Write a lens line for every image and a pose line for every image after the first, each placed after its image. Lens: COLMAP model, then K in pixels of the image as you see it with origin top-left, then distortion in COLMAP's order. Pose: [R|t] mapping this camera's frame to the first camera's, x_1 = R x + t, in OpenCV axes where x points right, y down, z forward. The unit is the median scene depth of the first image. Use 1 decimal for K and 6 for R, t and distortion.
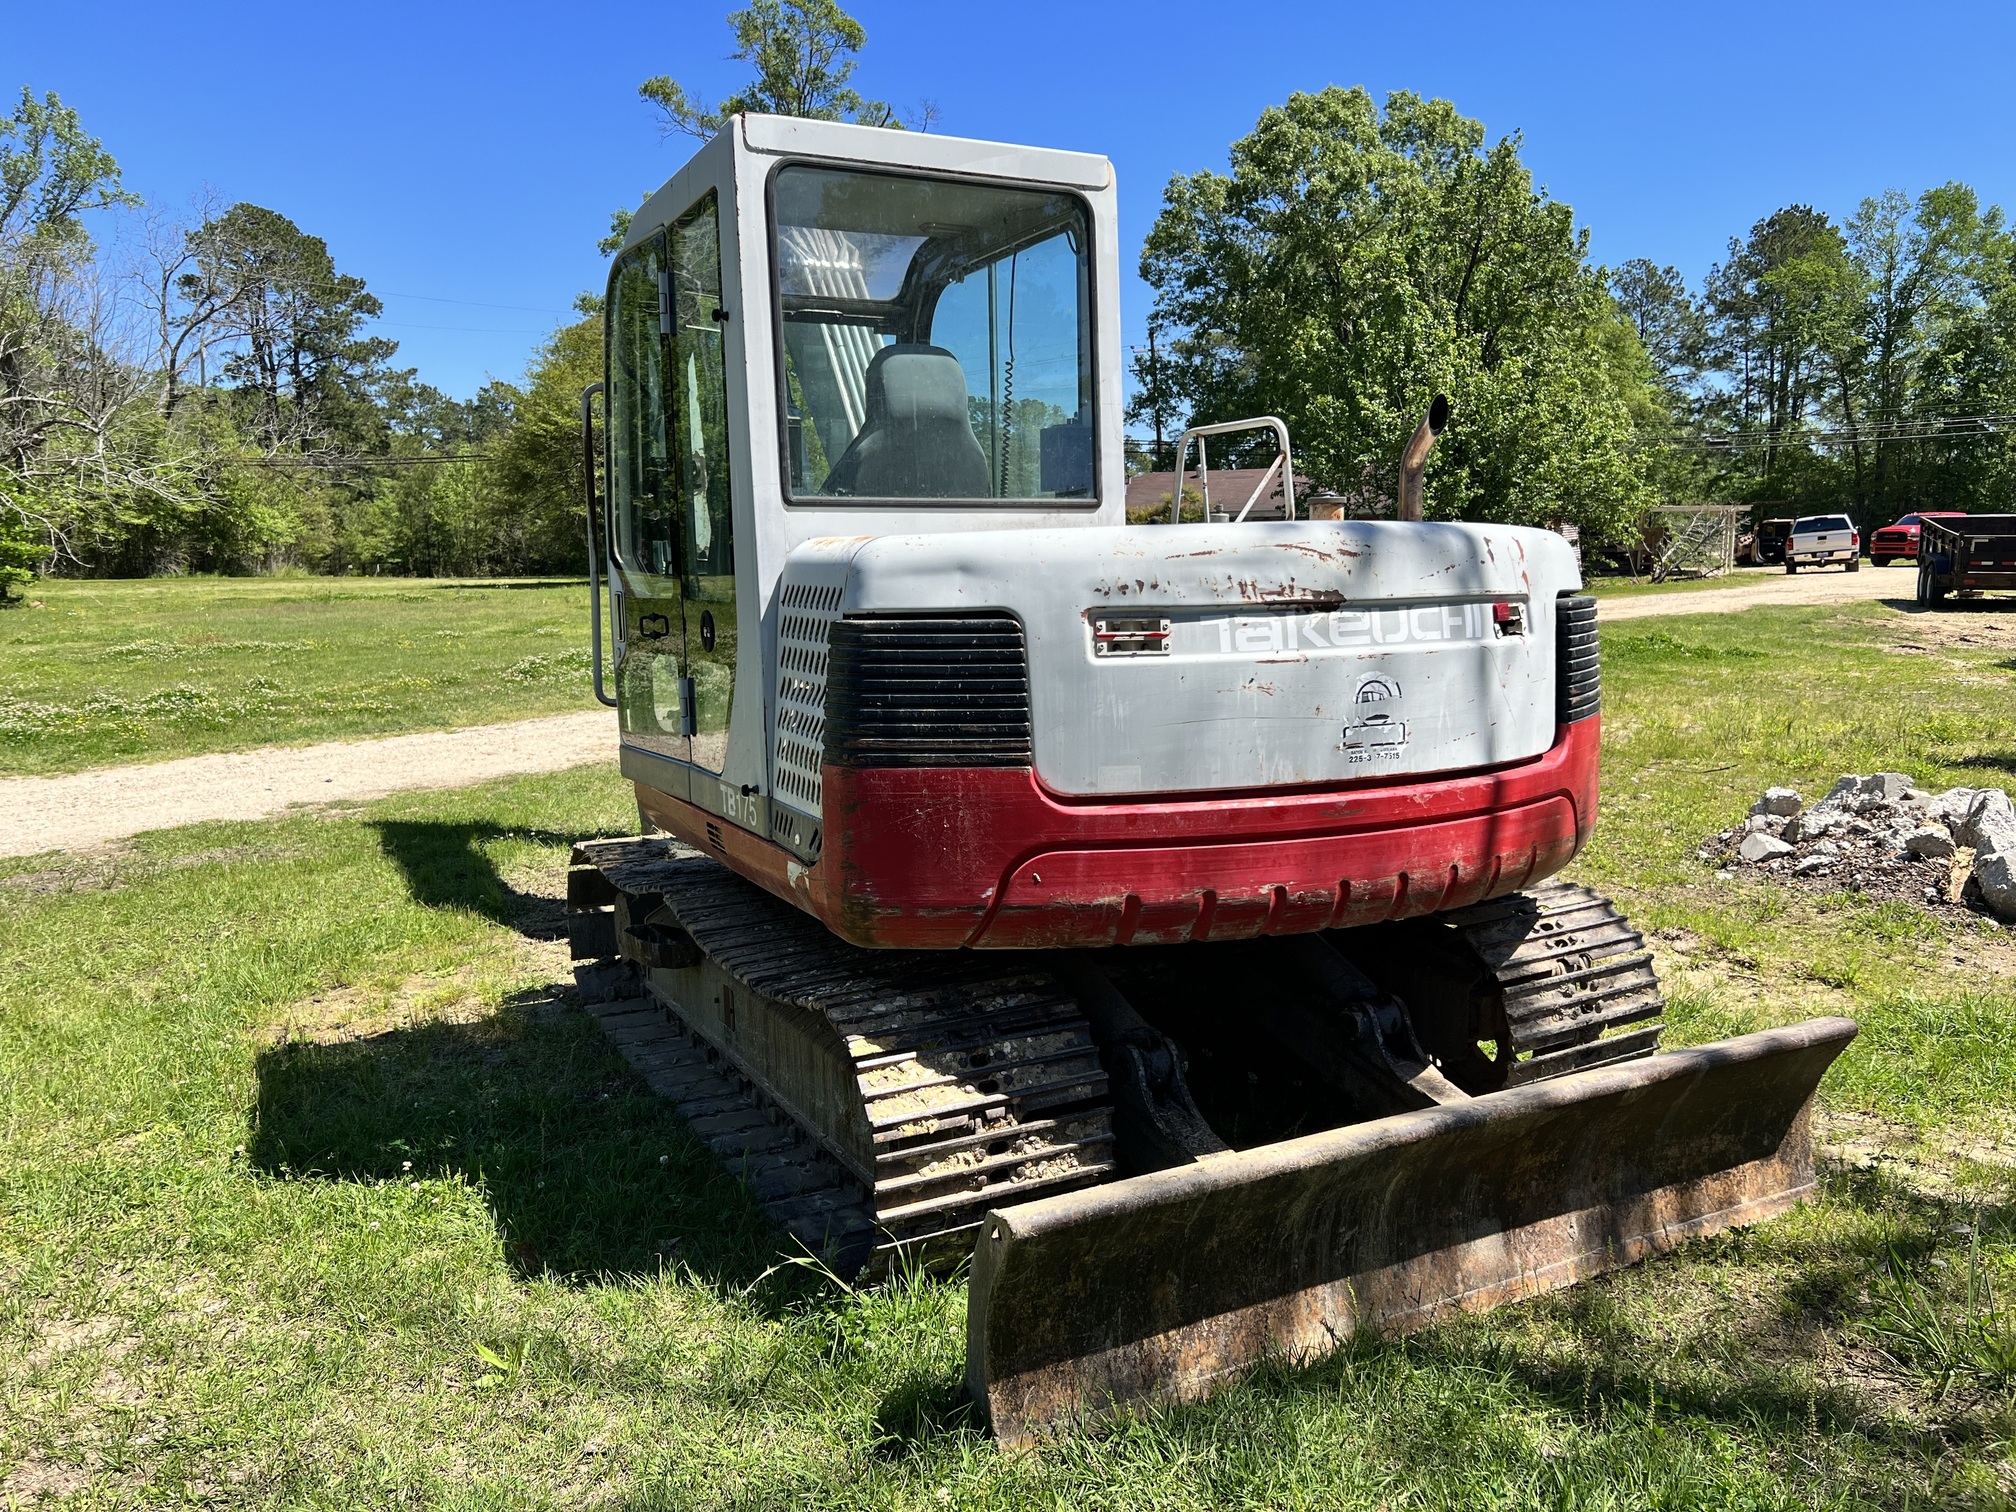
lens RADIAL K [[1523.0, 0, 1022.9], [0, 1523.0, 750.9], [0, 0, 1]] dist [0.064363, -0.075058]
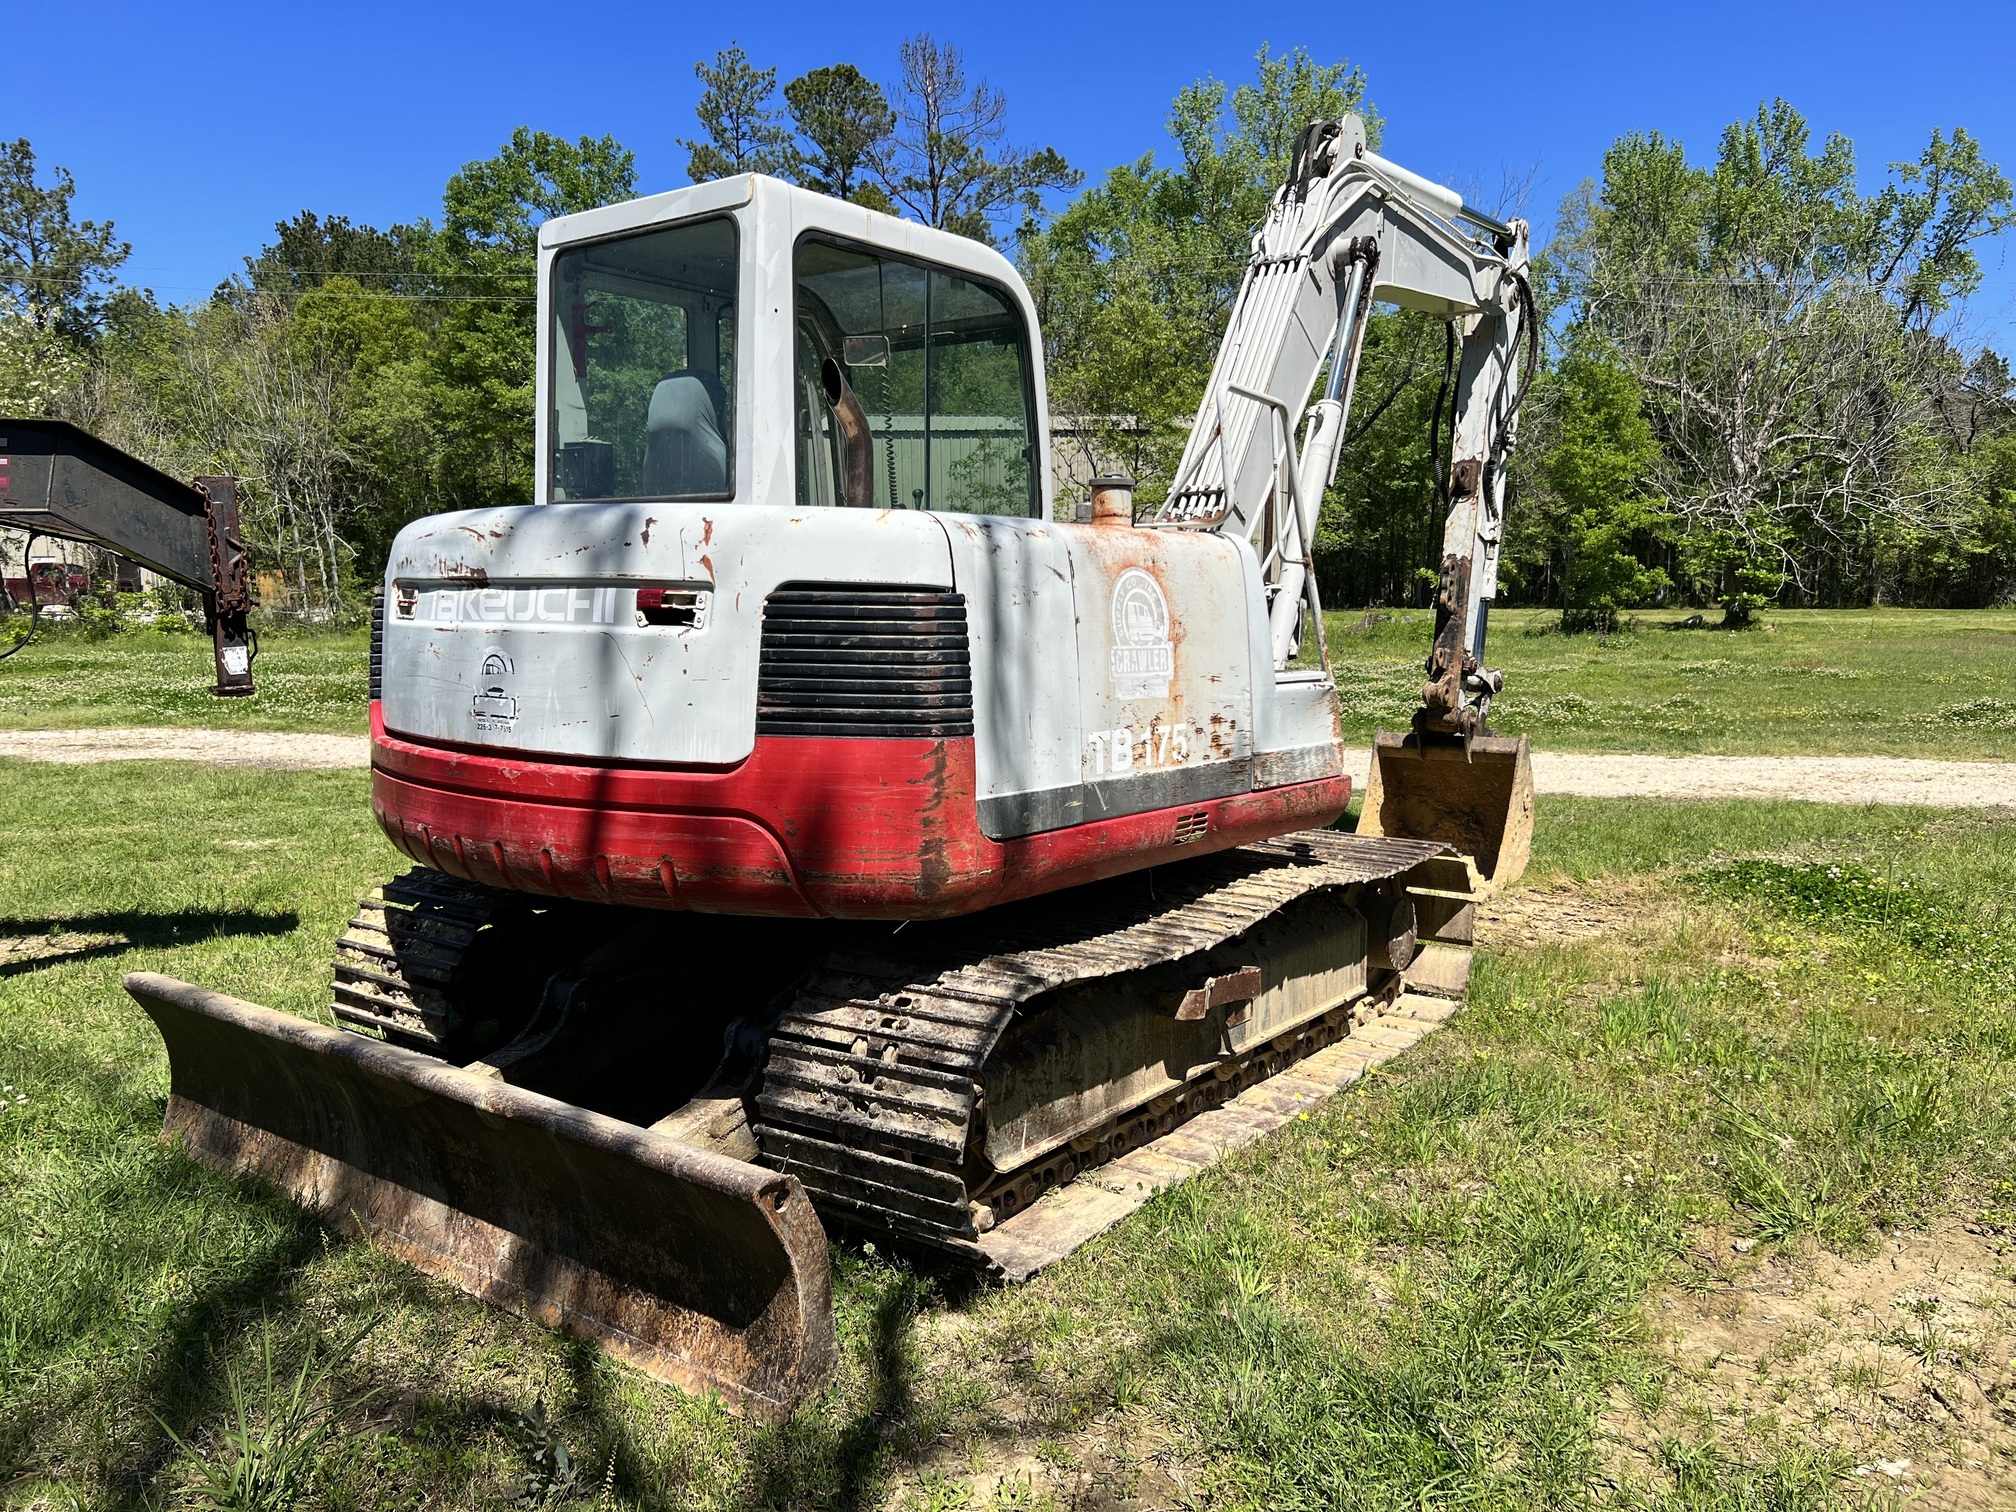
lens RADIAL K [[1523.0, 0, 1010.4], [0, 1523.0, 752.7], [0, 0, 1]] dist [0.064363, -0.075058]
pose [[0.422036, 0.110036, -0.899877, 1.332259], [-0.127473, 0.989948, 0.061266, -0.088739], [0.897573, 0.088853, 0.431820, 0.863274]]
